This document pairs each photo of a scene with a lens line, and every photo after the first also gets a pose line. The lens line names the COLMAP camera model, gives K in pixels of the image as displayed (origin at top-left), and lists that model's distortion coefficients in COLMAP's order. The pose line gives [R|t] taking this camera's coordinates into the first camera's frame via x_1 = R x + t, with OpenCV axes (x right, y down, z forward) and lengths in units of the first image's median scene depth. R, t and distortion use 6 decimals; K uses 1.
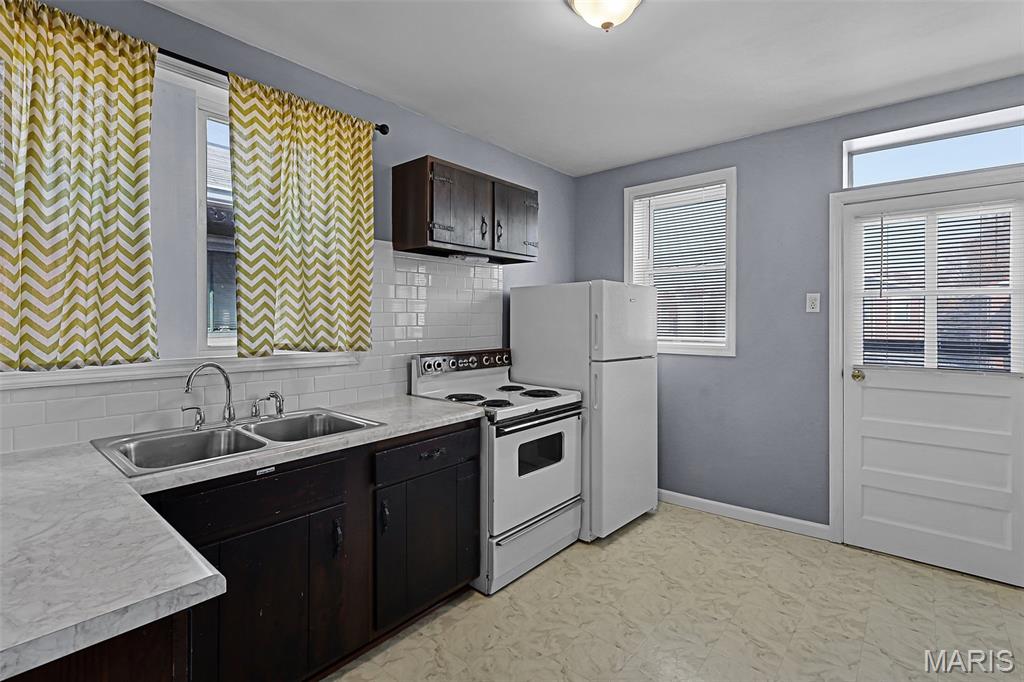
lens RADIAL K [[478.3, 0, 527.1], [0, 478.3, 318.3], [0, 0, 1]] dist [-0.010410, 0.002255]
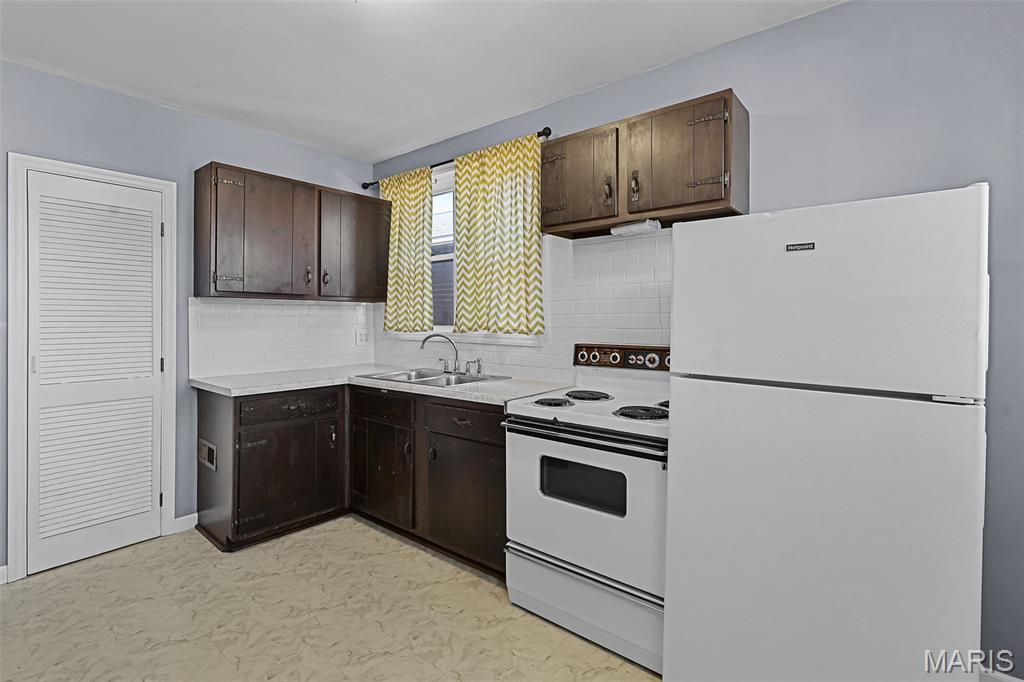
lens RADIAL K [[478.3, 0, 526.1], [0, 478.3, 324.7], [0, 0, 1]] dist [-0.010410, 0.002255]
pose [[0.011845, 0.002239, -0.999927, 0.846403], [-0.002615, 0.999994, 0.002209, 0.042379], [0.999926, 0.002589, 0.011851, 1.018590]]
